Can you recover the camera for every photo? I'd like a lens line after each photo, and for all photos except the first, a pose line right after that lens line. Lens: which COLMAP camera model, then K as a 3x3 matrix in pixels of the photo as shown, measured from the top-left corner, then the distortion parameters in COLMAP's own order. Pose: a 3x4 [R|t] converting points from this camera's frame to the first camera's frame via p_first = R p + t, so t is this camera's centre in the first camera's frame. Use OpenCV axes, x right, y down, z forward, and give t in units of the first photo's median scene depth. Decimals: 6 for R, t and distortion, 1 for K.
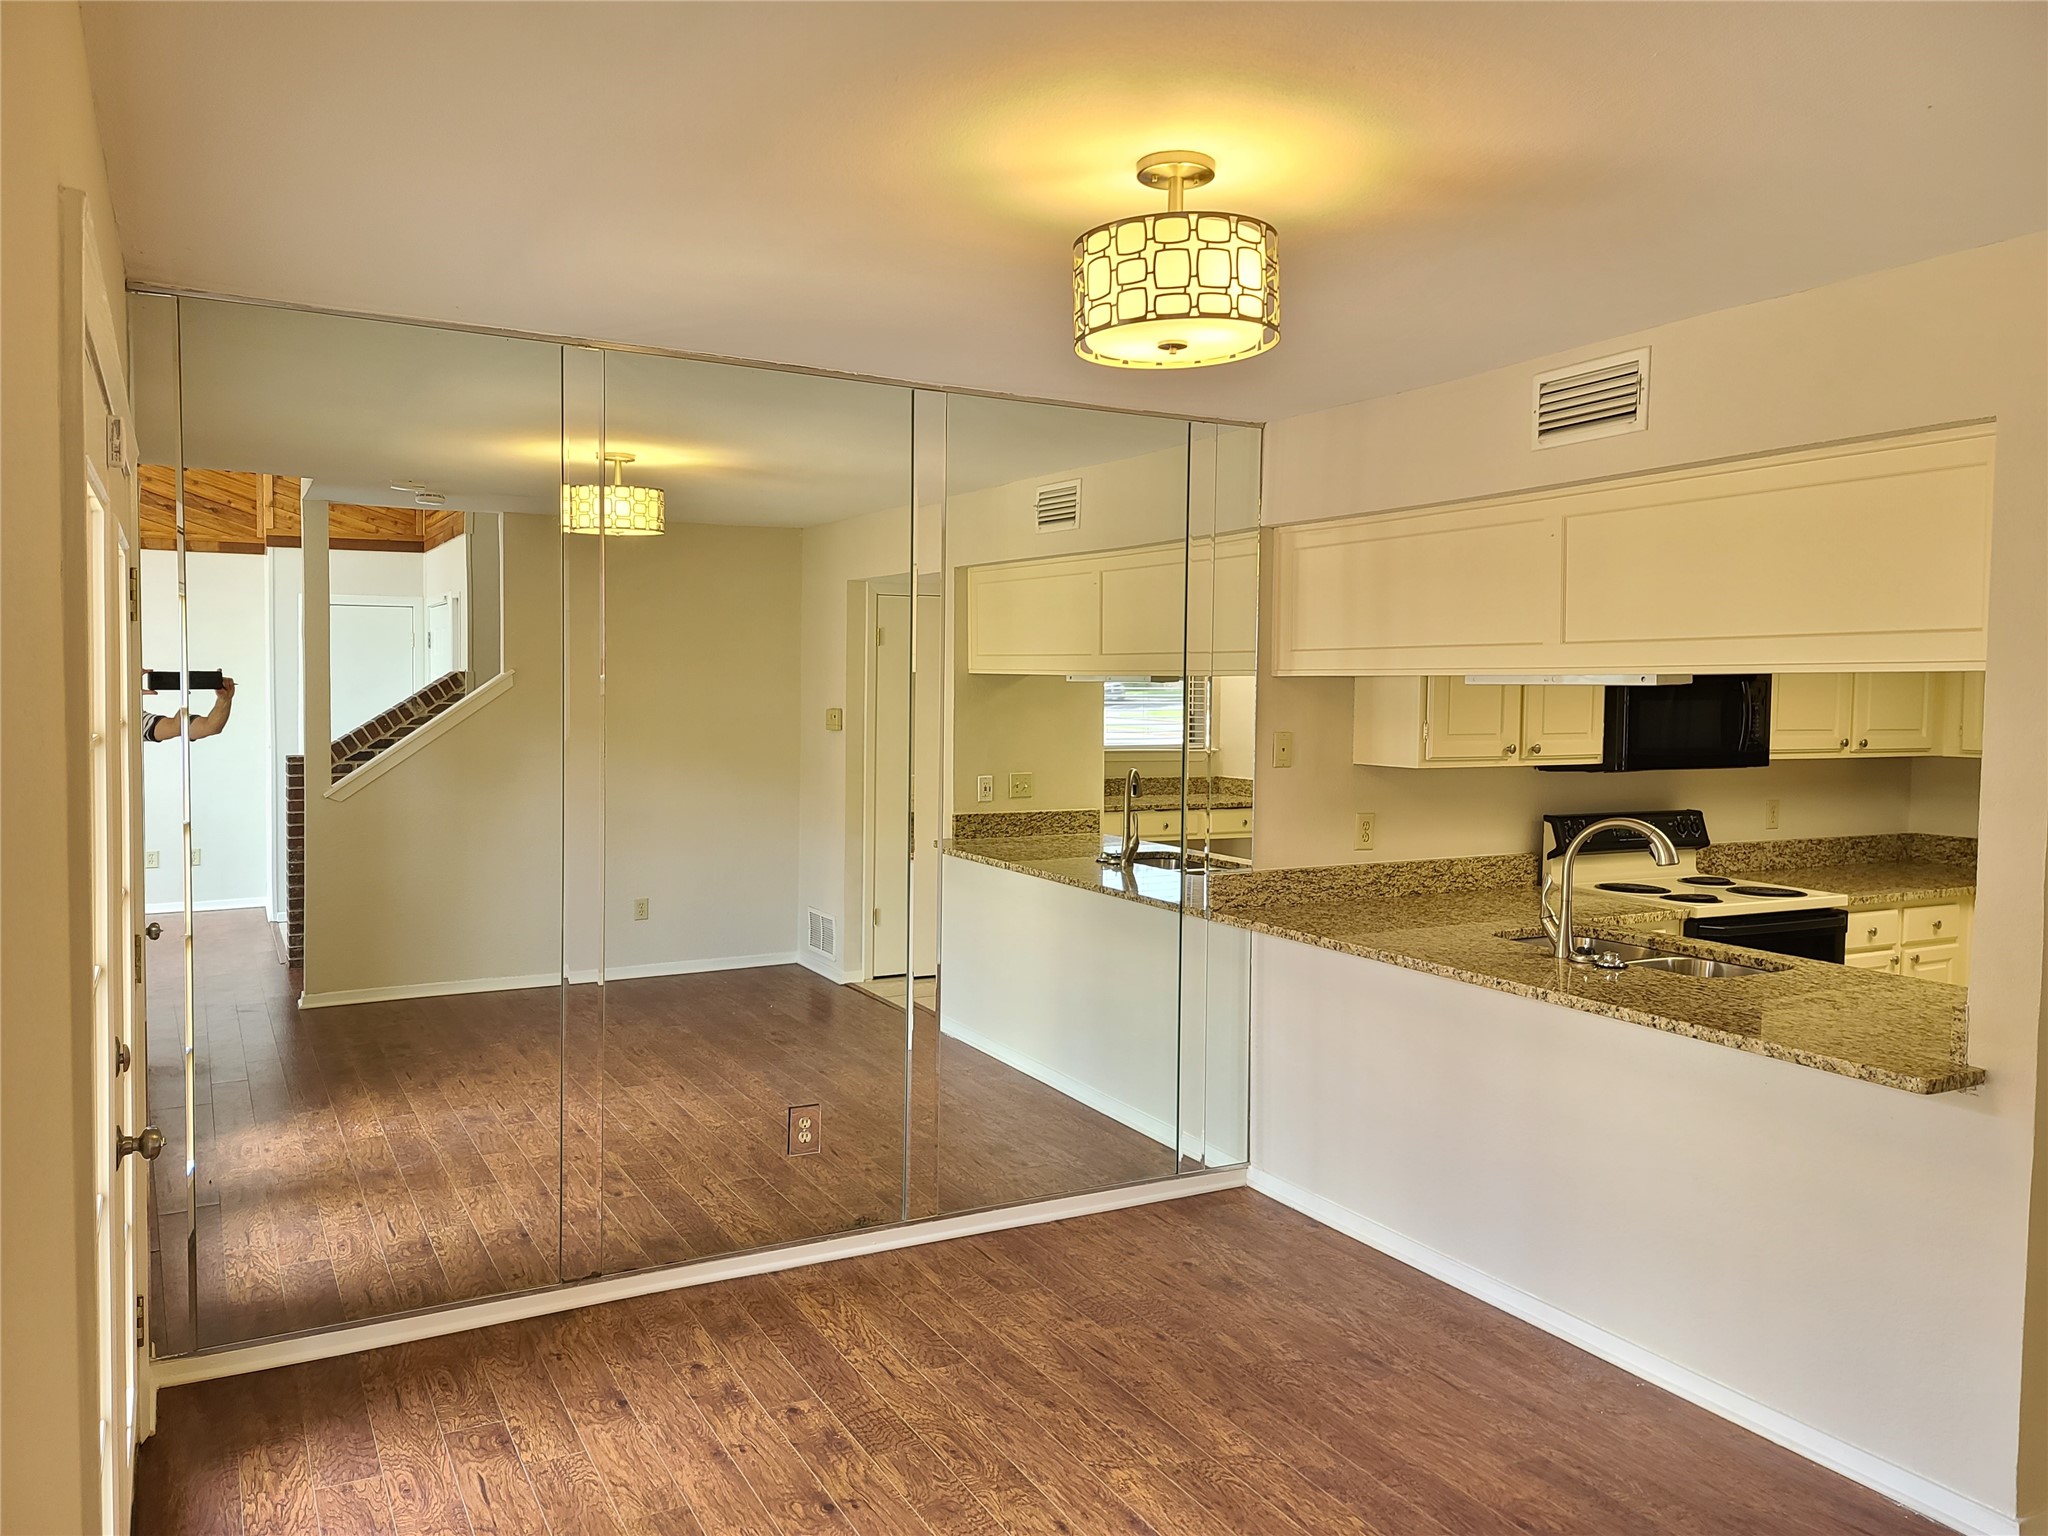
lens RADIAL K [[1516.0, 0, 990.8], [0, 1516.0, 757.1], [0, 0, 1]] dist [0.050244, -0.041174]
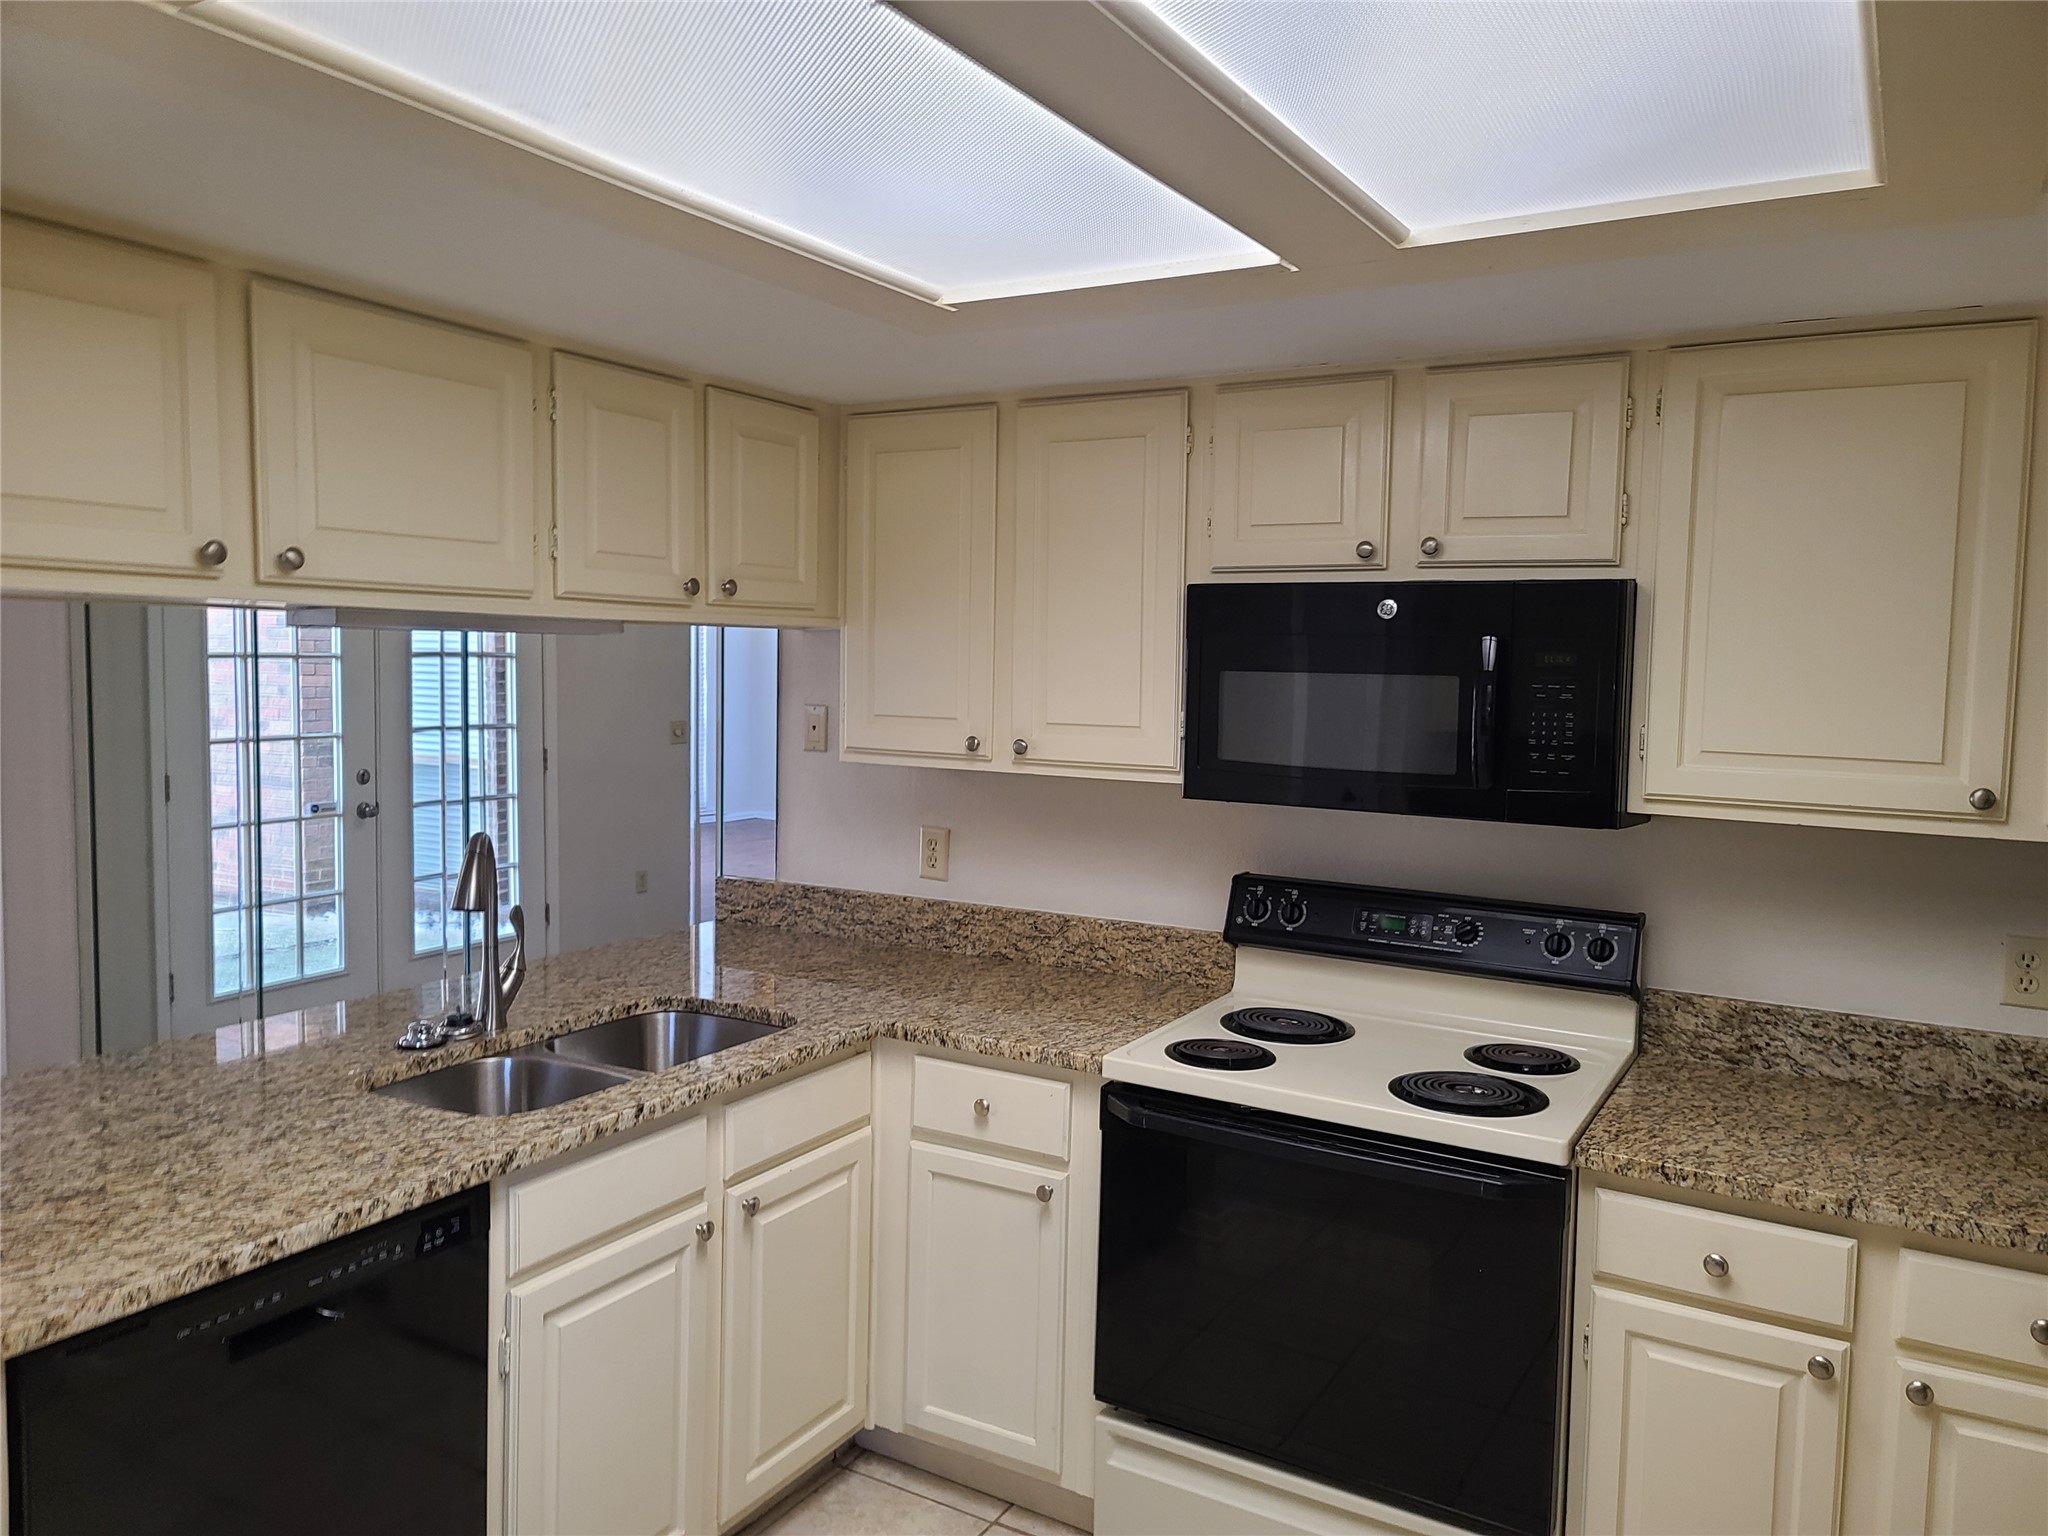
lens RADIAL K [[1500.3, 0, 979.5], [0, 1500.3, 770.4], [0, 0, 1]] dist [0.063989, -0.056454]
pose [[0.510889, 0.069197, -0.856857, 0.822703], [-0.055587, 0.997328, 0.047398, -0.022133], [0.857848, 0.023415, 0.513370, 0.645340]]
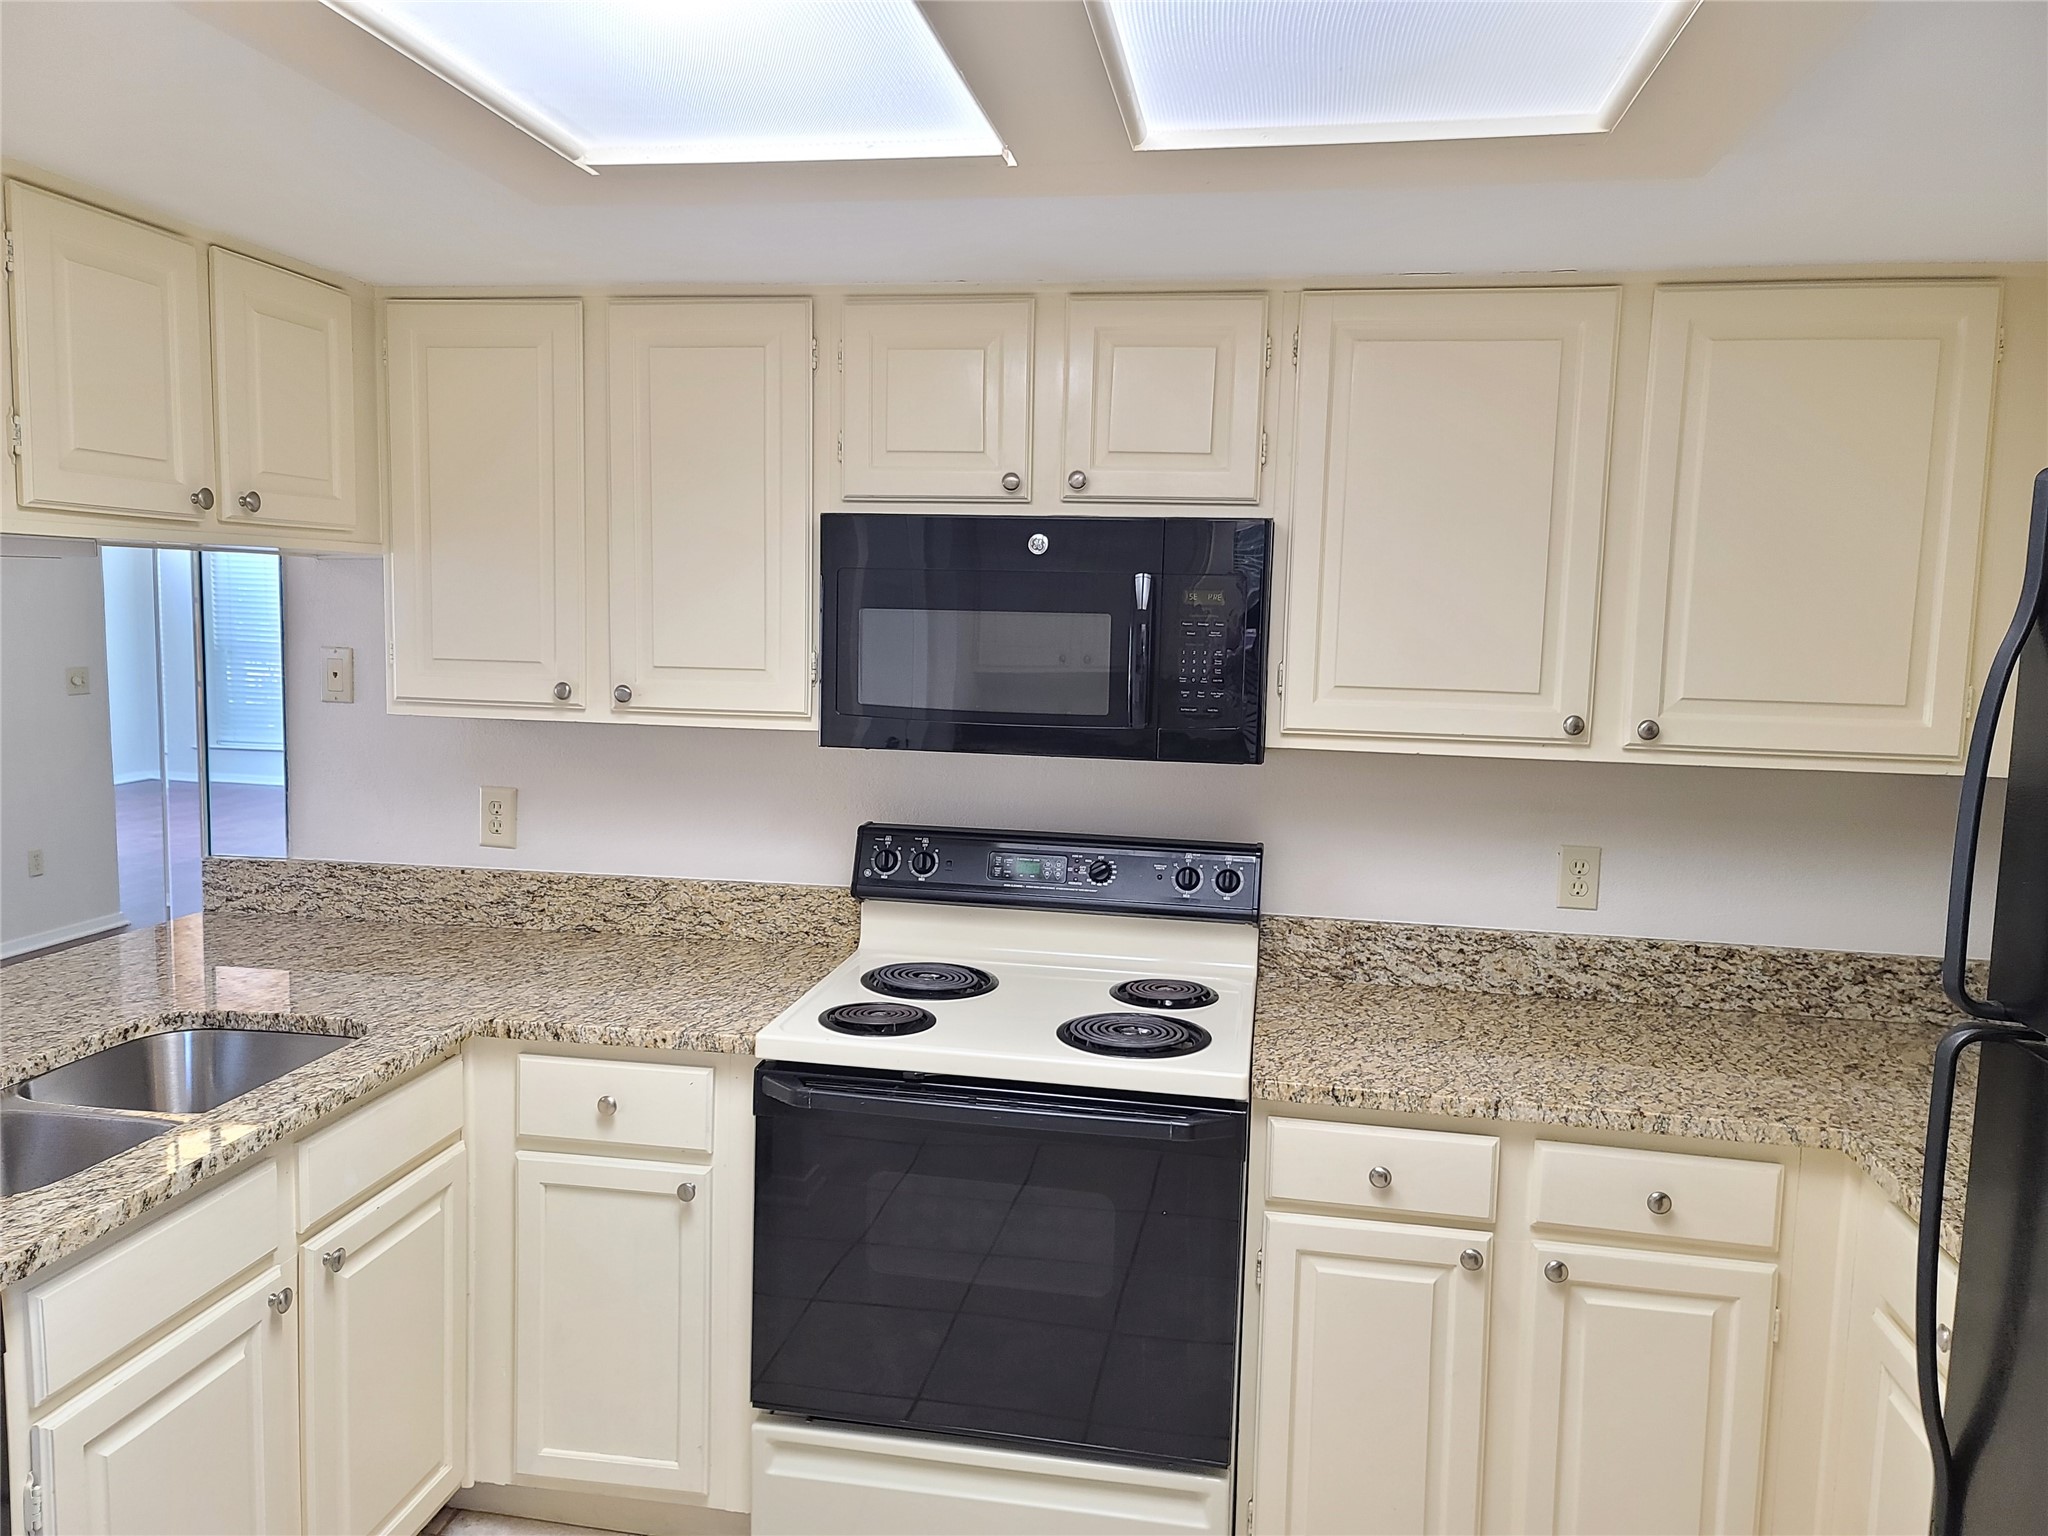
lens RADIAL K [[1512.7, 0, 991.2], [0, 1512.7, 763.1], [0, 0, 1]] dist [0.060733, -0.059364]
pose [[0.786380, 0.075794, -0.613075, 0.752129], [-0.046112, 0.996878, 0.064095, -0.019951], [0.616019, -0.022133, 0.787420, 0.625699]]
